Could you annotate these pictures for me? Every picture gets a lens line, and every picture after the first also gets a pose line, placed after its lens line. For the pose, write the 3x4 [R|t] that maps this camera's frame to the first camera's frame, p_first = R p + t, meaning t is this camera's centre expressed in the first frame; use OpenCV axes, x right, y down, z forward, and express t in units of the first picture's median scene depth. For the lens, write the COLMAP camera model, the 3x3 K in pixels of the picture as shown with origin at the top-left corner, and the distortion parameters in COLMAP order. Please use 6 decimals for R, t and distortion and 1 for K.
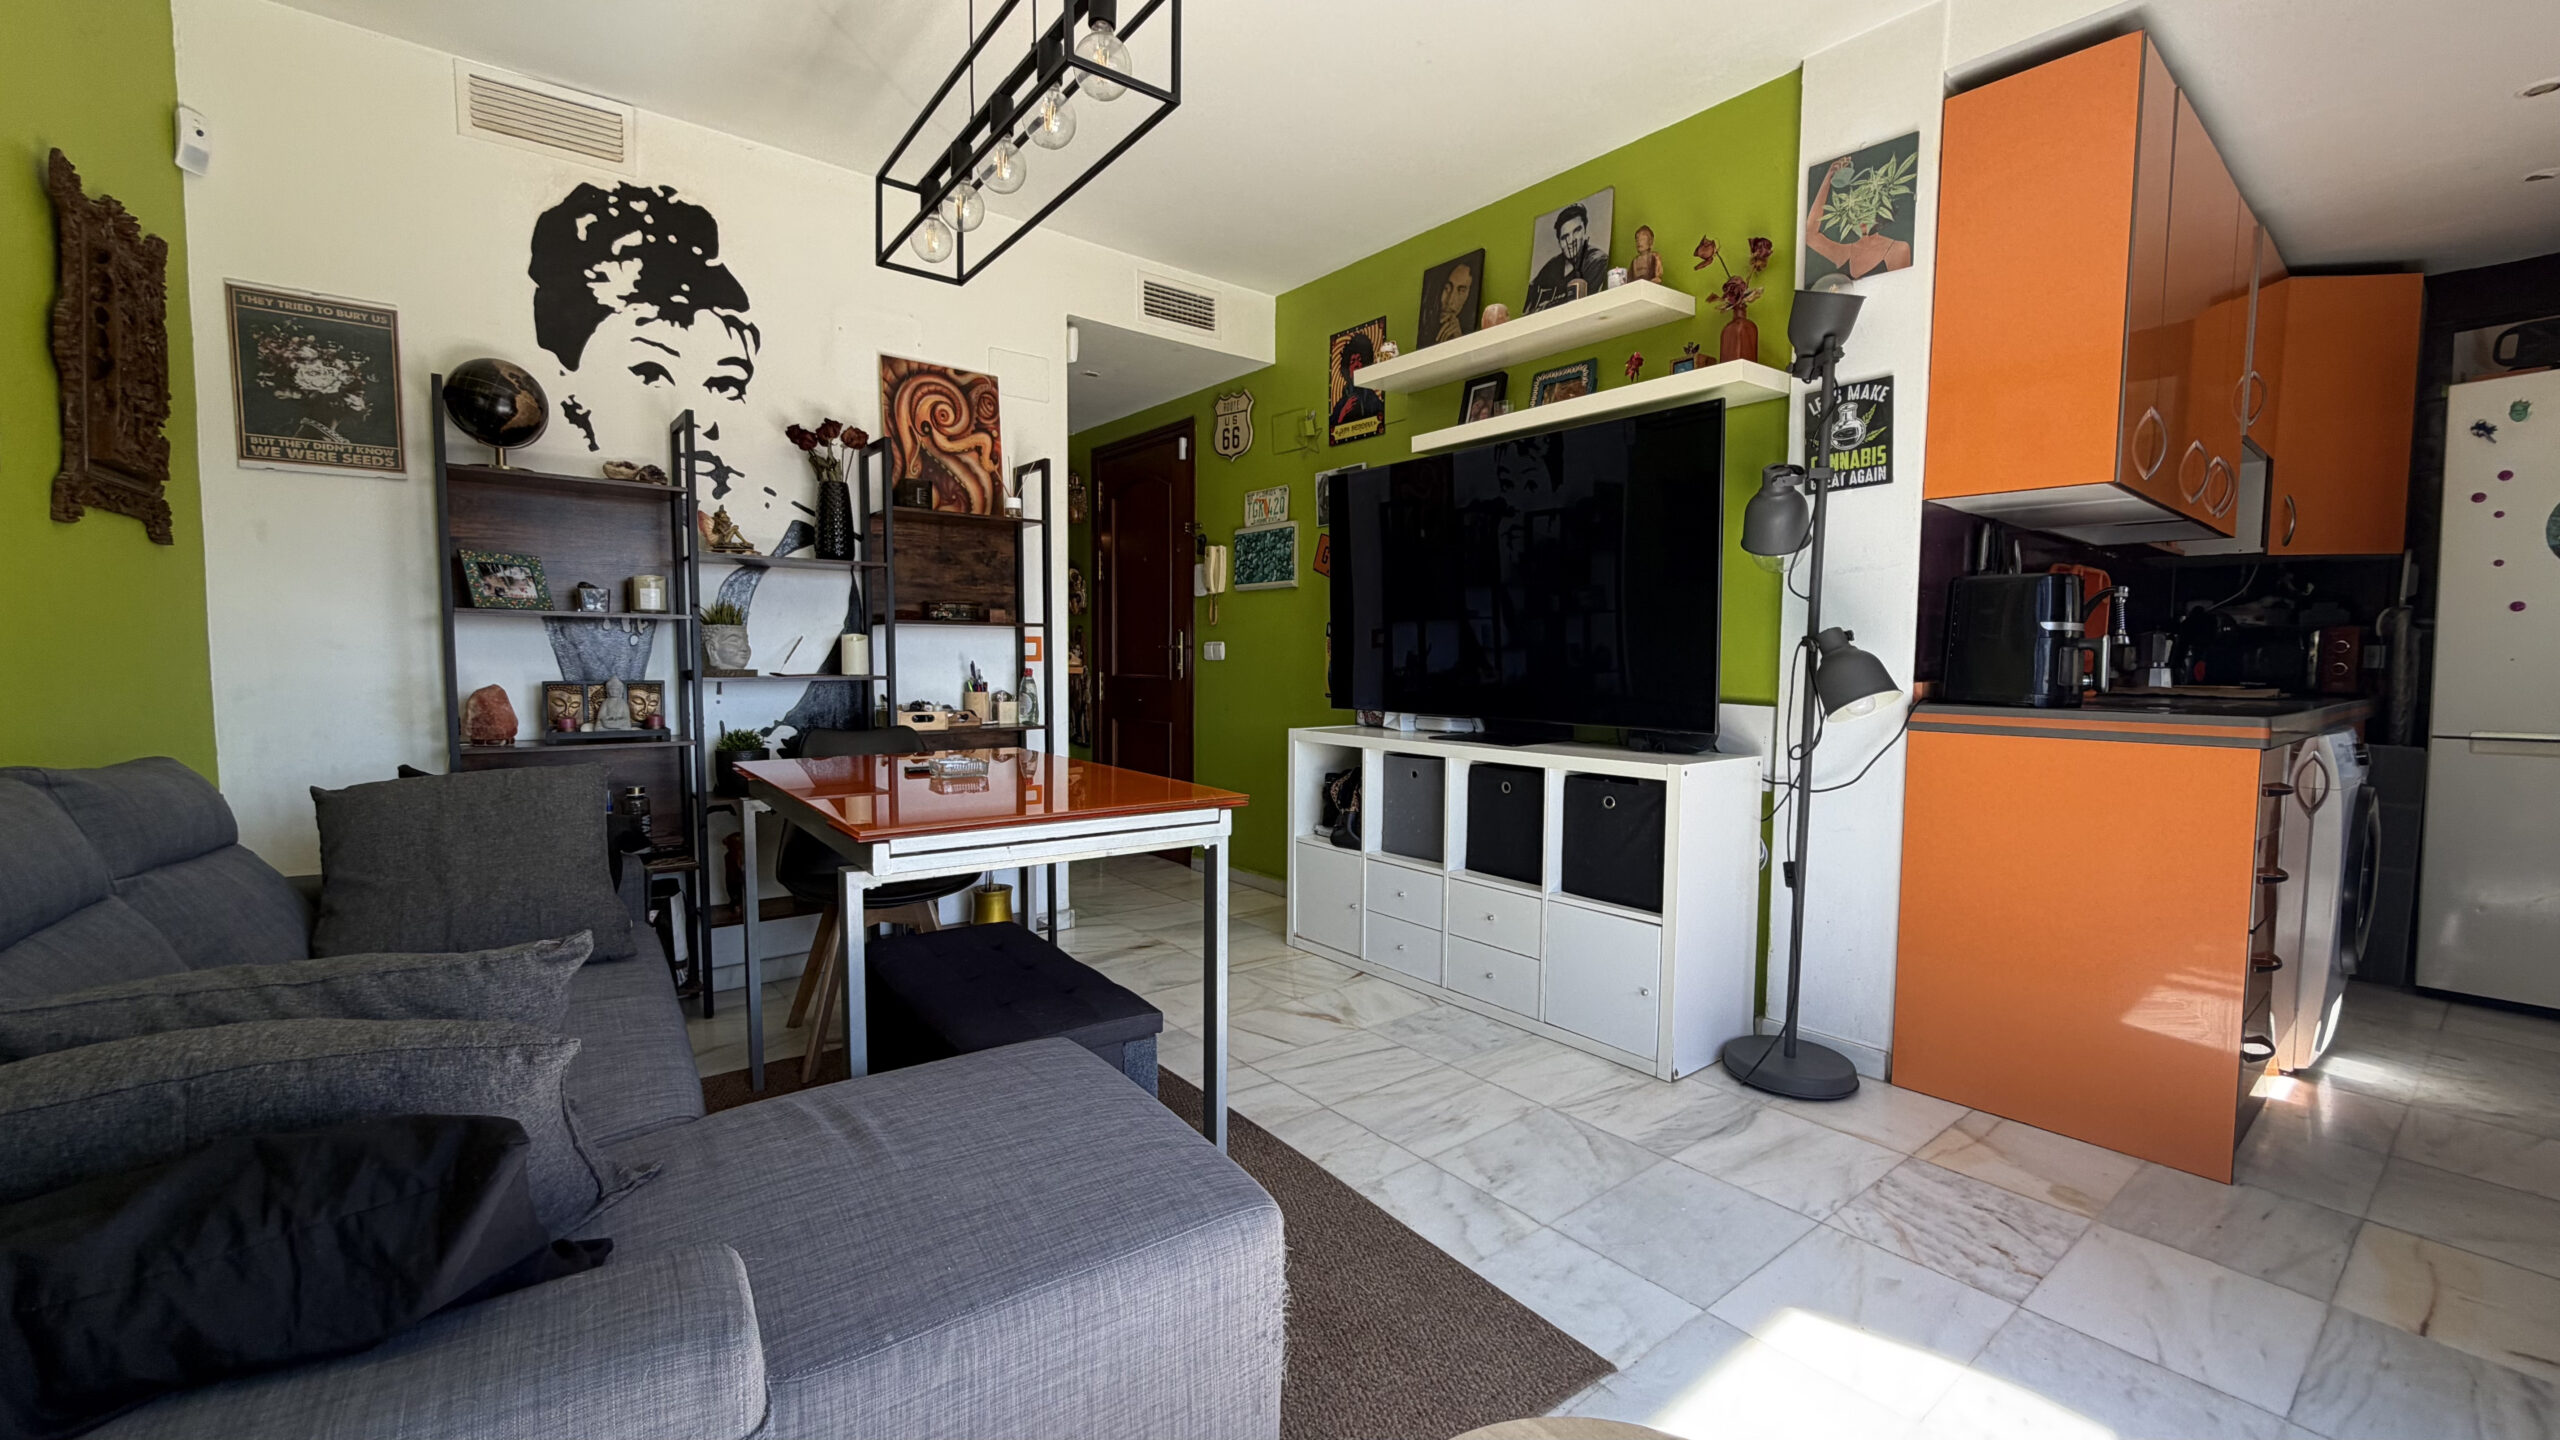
lens RADIAL K [[1020.0, 0, 1278.3], [0, 1020.0, 719.1], [0, 0, 1]] dist [-0.000193, 0.000684]
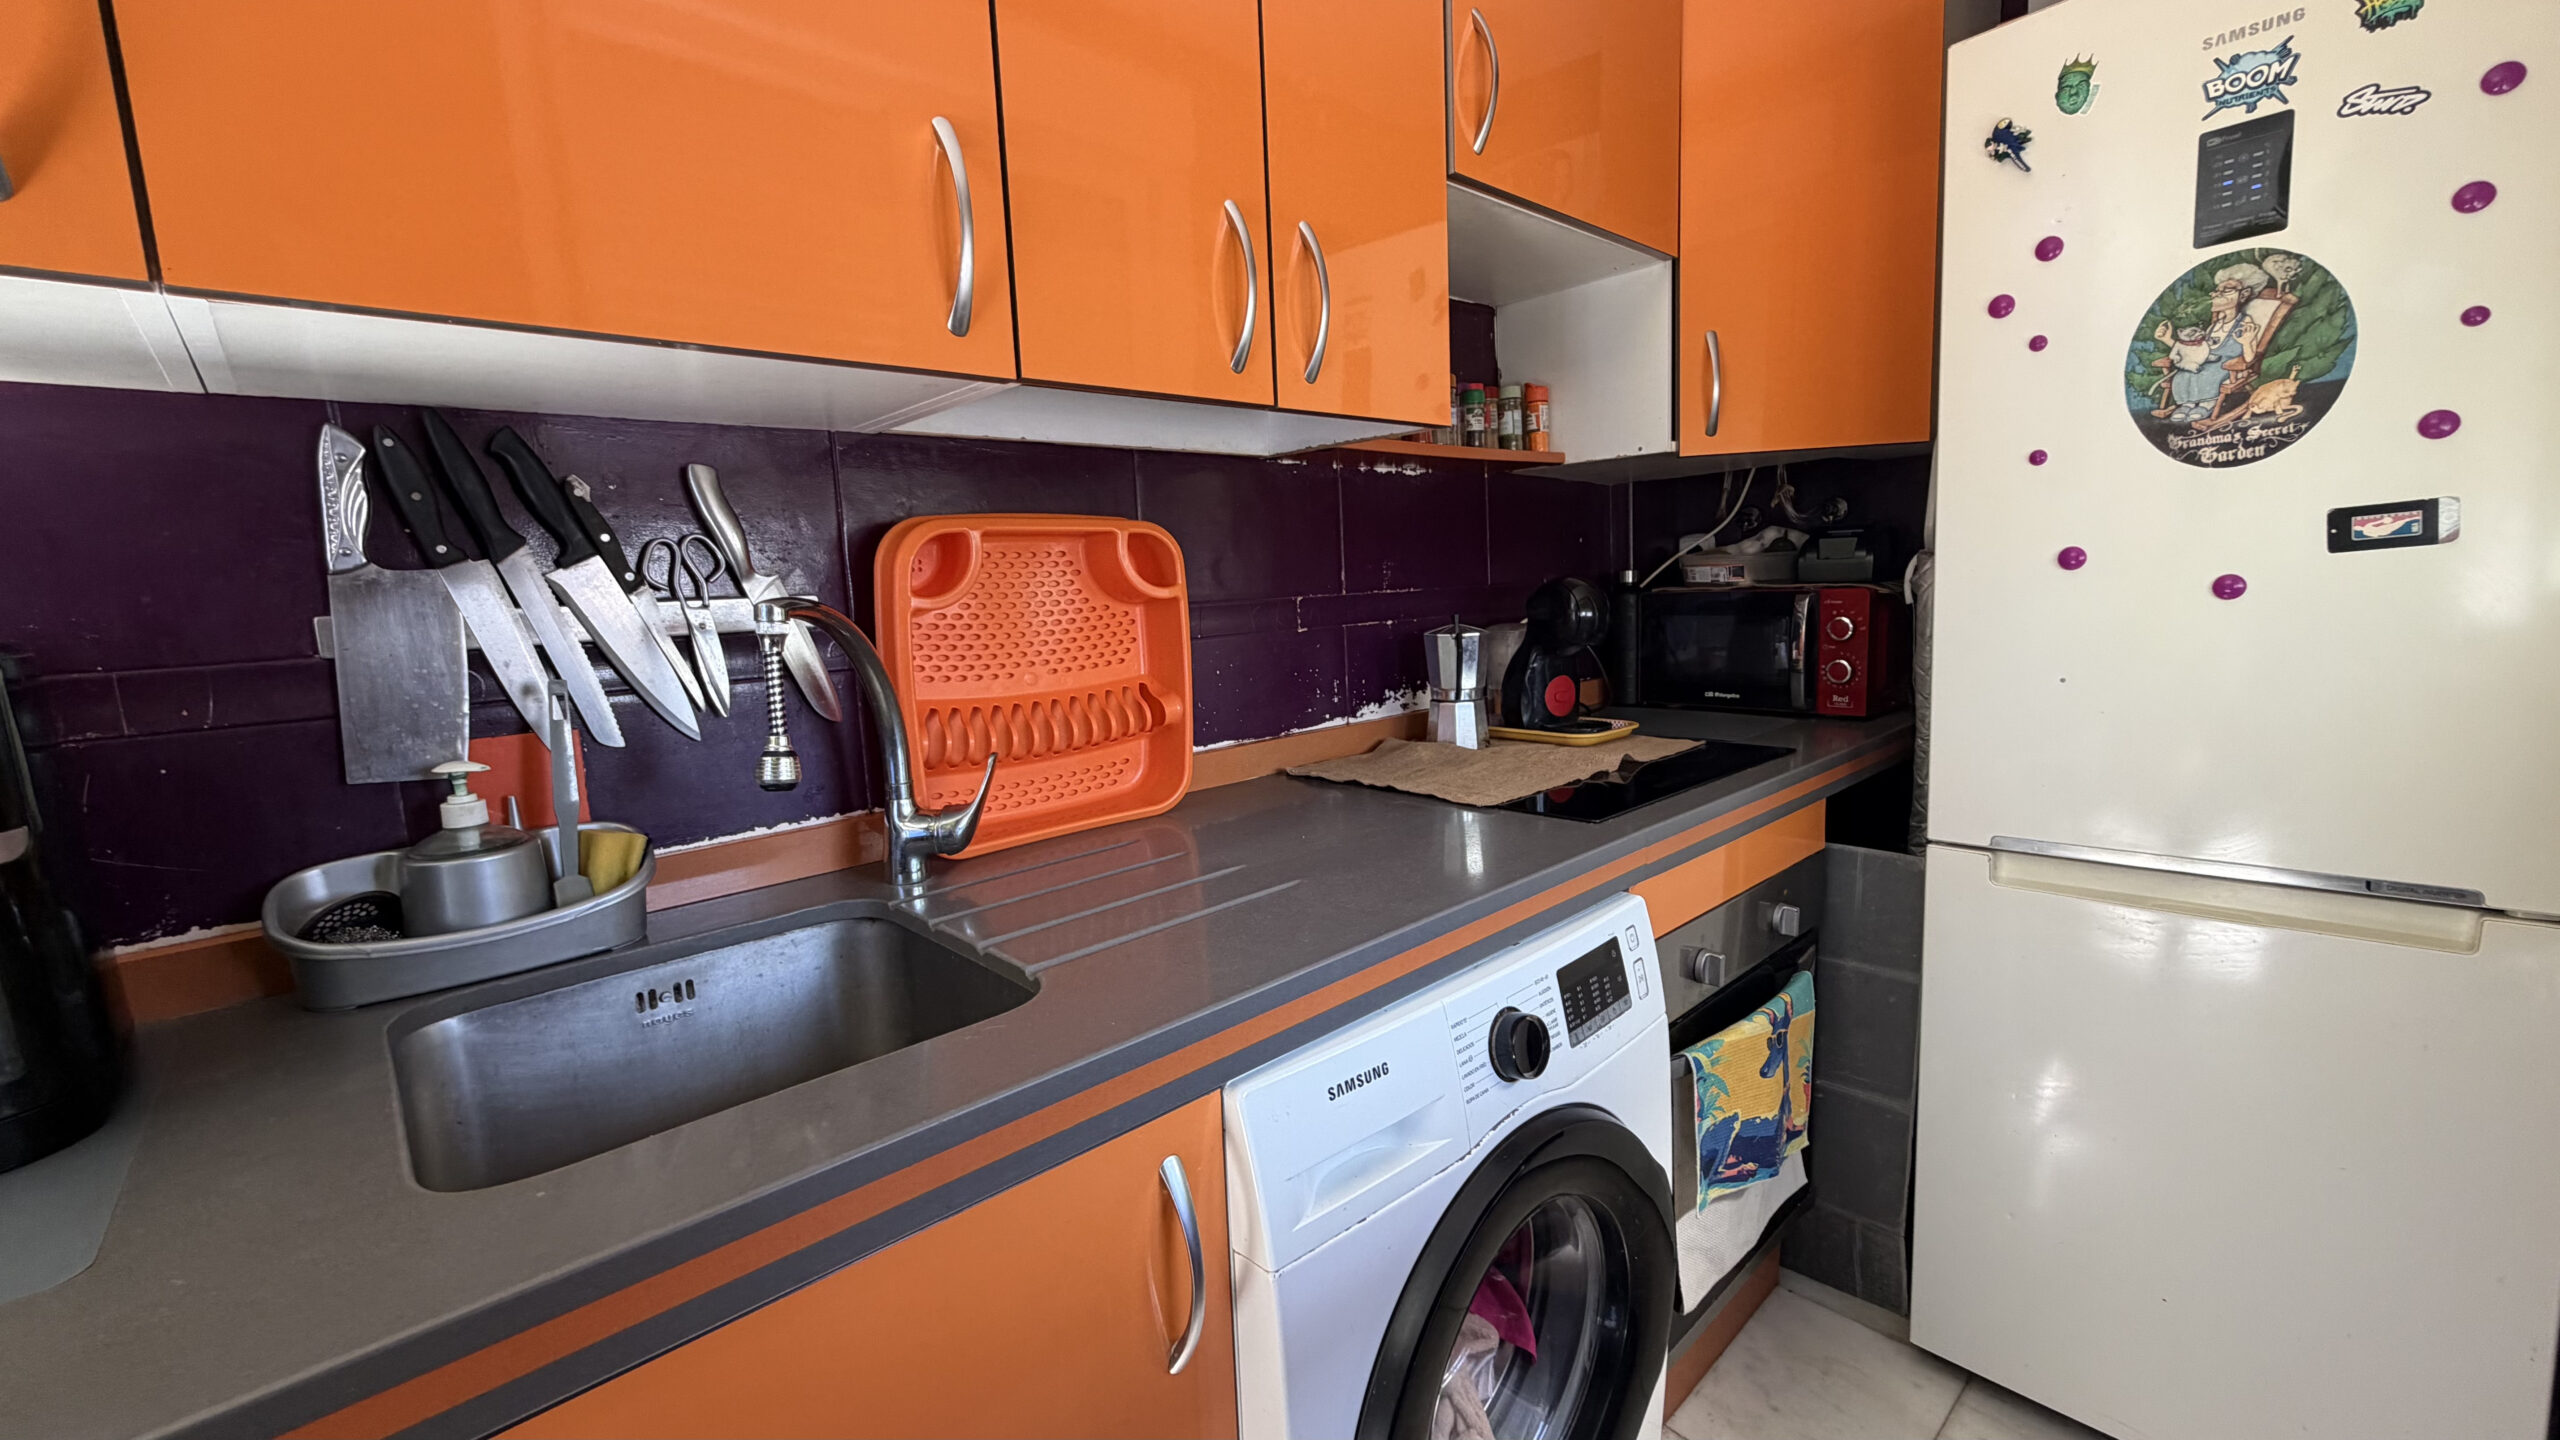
lens RADIAL K [[1020.0, 0, 1269.7], [0, 1020.0, 720.4], [0, 0, 1]] dist [-0.000193, 0.000684]
pose [[0.996549, -0.063177, 0.053843, 0.882639], [0.058967, 0.995326, 0.076480, -0.099031], [-0.058423, -0.073041, 0.995616, 0.608442]]
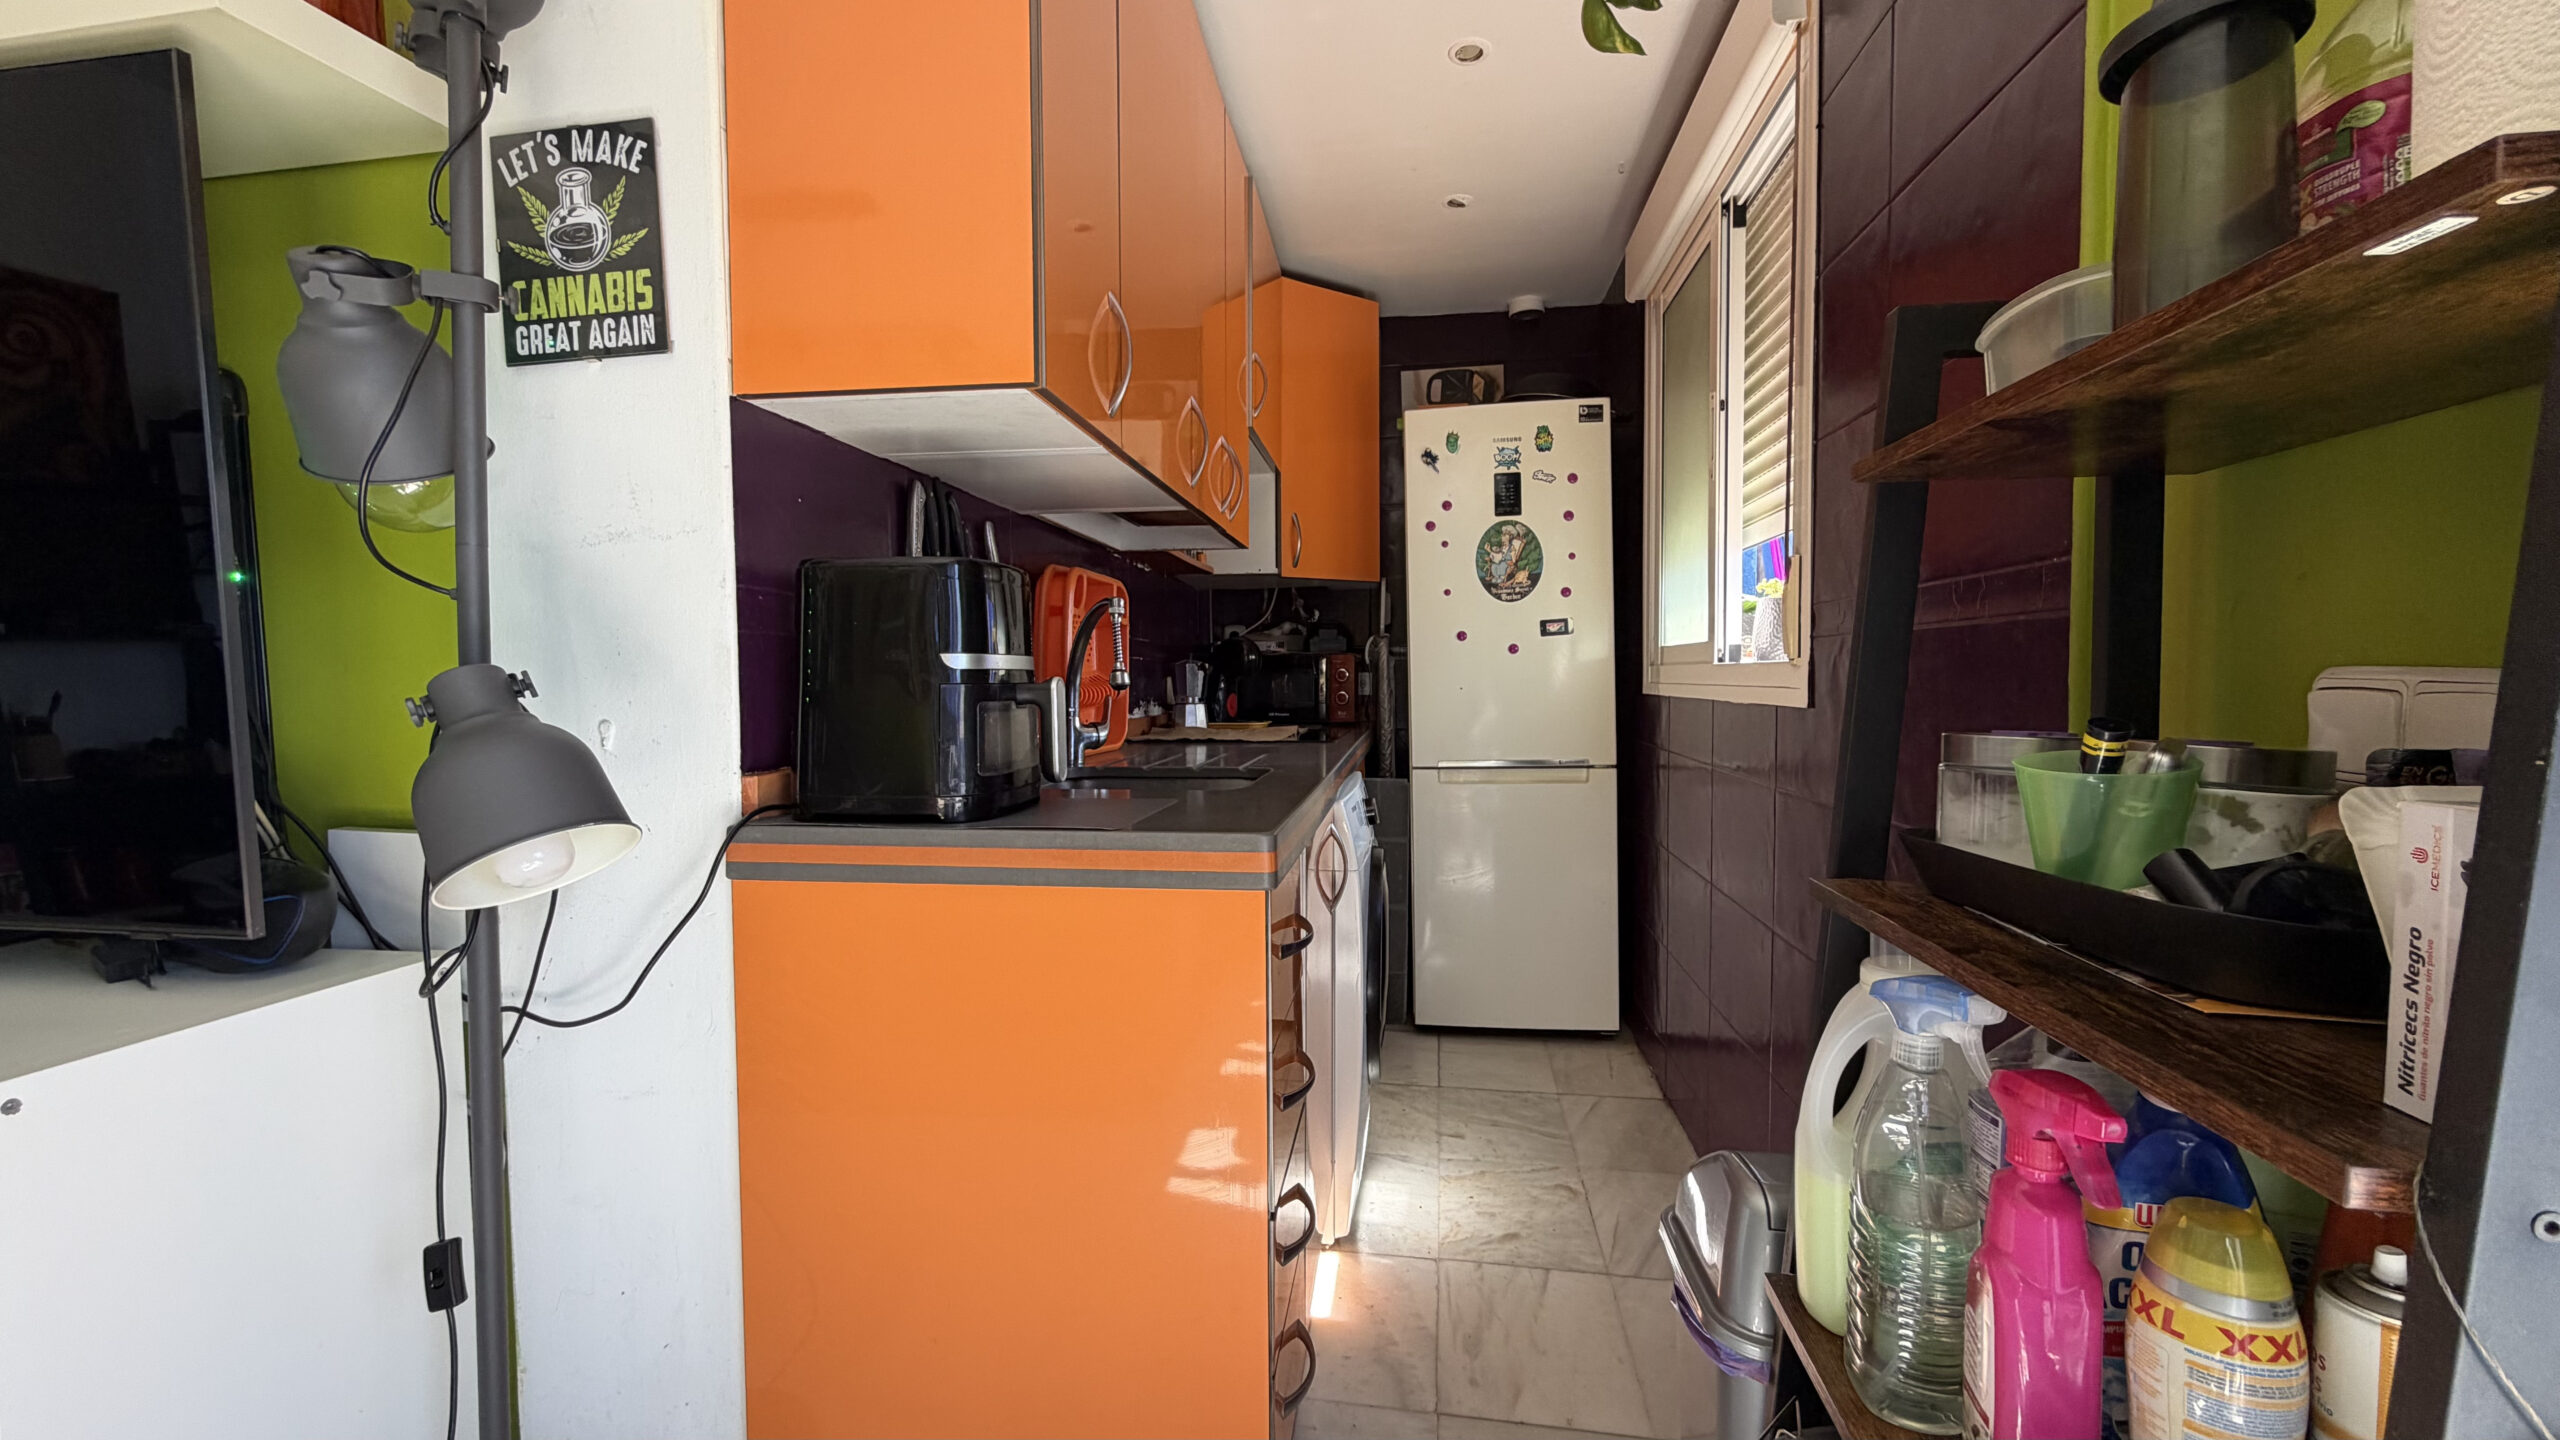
lens RADIAL K [[1020.0, 0, 1277.7], [0, 1020.0, 721.6], [0, 0, 1]] dist [-0.000193, 0.000684]
pose [[0.732722, -0.043692, 0.679124, 0.408490], [0.055056, 0.998472, 0.004837, -0.042569], [-0.678297, 0.033845, 0.734008, 0.402460]]
